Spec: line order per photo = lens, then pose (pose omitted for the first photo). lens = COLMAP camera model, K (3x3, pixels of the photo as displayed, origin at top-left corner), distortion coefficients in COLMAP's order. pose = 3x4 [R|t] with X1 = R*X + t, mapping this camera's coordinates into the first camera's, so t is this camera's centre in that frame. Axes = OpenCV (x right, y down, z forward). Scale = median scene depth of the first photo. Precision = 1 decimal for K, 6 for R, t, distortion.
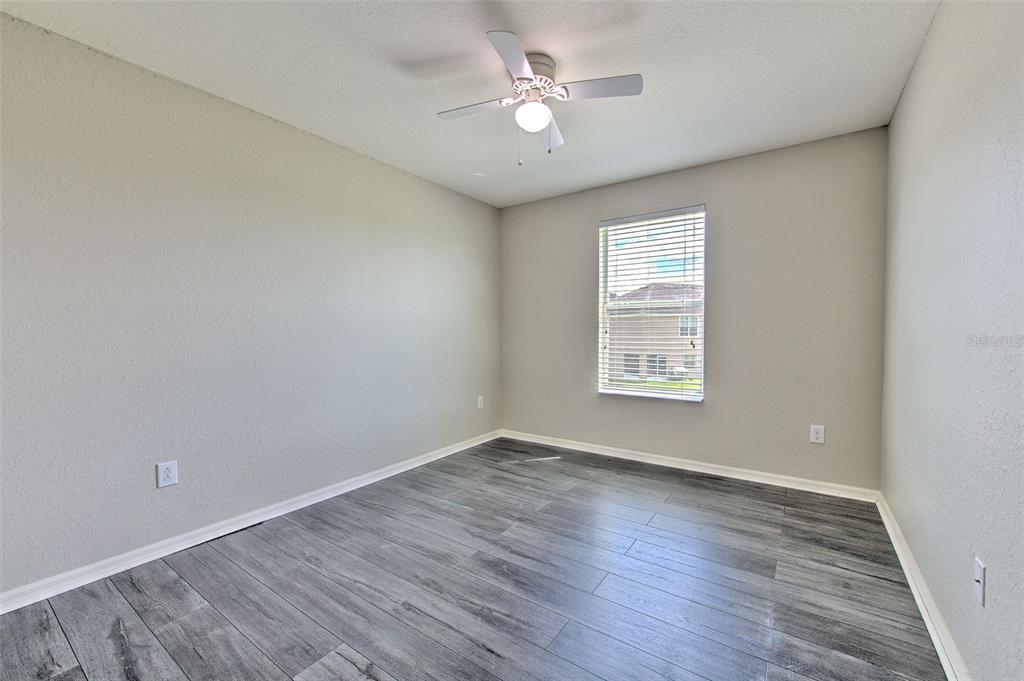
lens RADIAL K [[406.5, 0, 512.0], [0, 406.5, 340.5], [0, 0, 1]] dist [-0.000108, -0.000042]
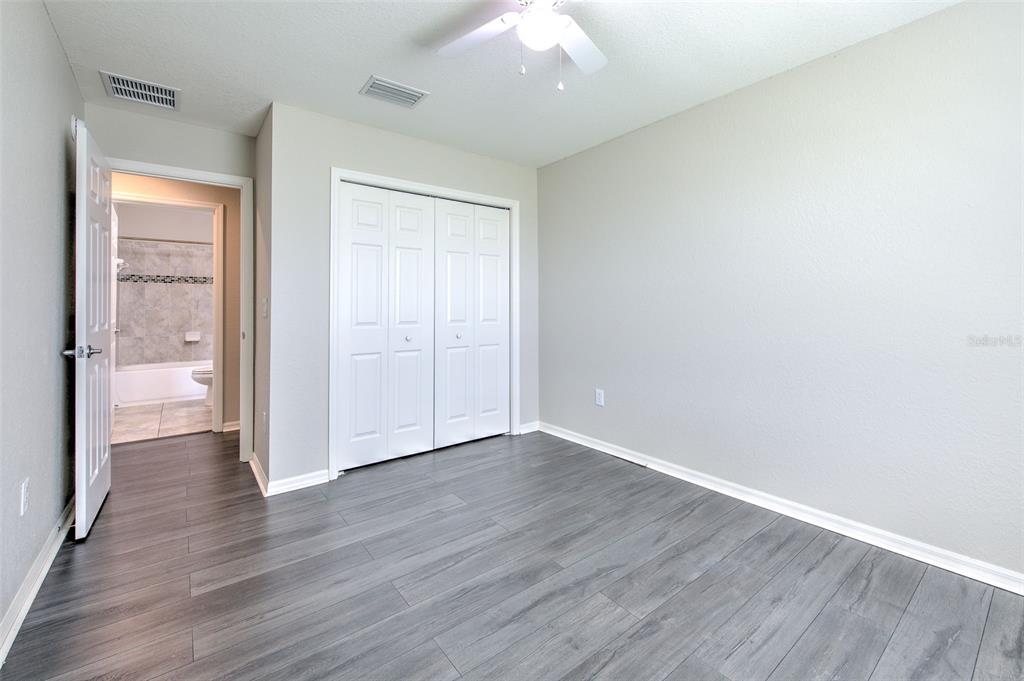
lens RADIAL K [[431.6, 0, 512.8], [0, 431.6, 308.5], [0, 0, 1]] dist [-0.001746, -0.000329]
pose [[-0.290588, 0.005665, -0.956831, 0.697948], [-0.023156, 0.999648, 0.012951, -0.012165], [0.956568, 0.025920, -0.290355, 1.029299]]
